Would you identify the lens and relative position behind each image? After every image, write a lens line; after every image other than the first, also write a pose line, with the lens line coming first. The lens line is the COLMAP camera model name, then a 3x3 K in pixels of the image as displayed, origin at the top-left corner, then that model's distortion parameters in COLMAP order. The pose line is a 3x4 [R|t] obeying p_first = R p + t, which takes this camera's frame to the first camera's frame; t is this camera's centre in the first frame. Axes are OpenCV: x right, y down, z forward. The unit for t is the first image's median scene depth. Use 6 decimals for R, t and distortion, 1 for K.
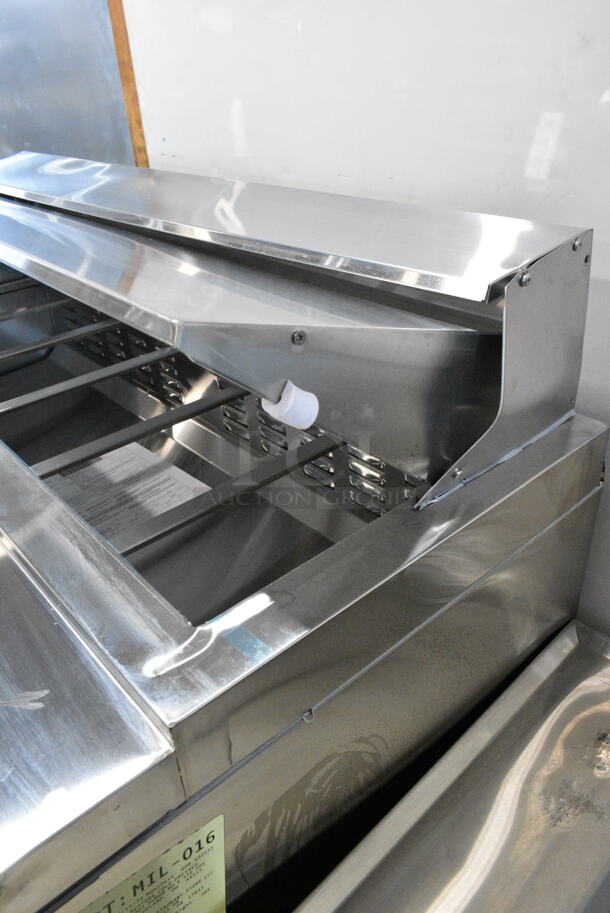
lens RADIAL K [[707.5, 0, 305.0], [0, 707.5, 456.5], [0, 0, 1]] dist [-0.004027, 0.004117]
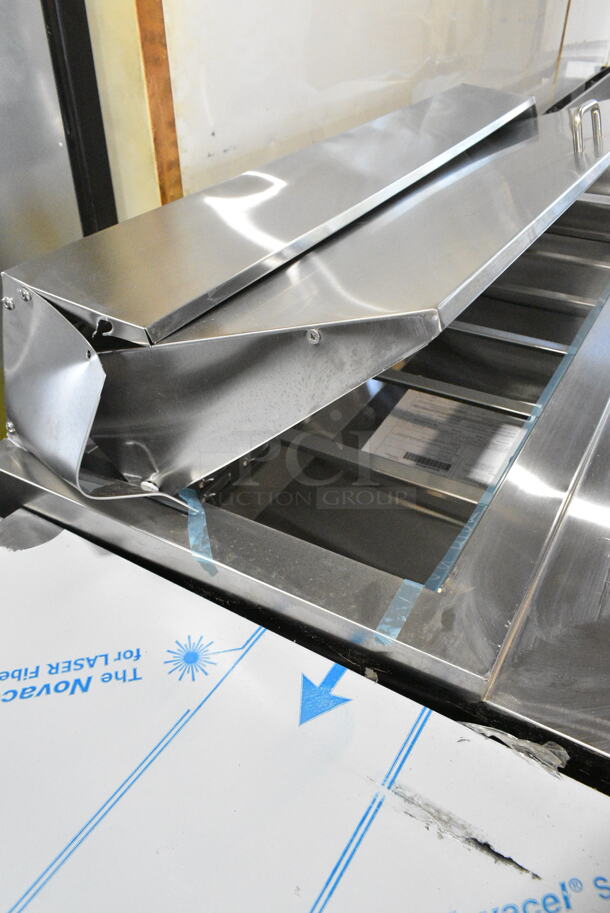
lens RADIAL K [[707.5, 0, 305.0], [0, 707.5, 456.5], [0, 0, 1]] dist [-0.004027, 0.004117]
pose [[-0.326269, -0.498099, 0.803397, -1.011717], [0.494074, 0.634712, 0.594165, -0.626340], [-0.805878, 0.590795, 0.039011, 1.085090]]
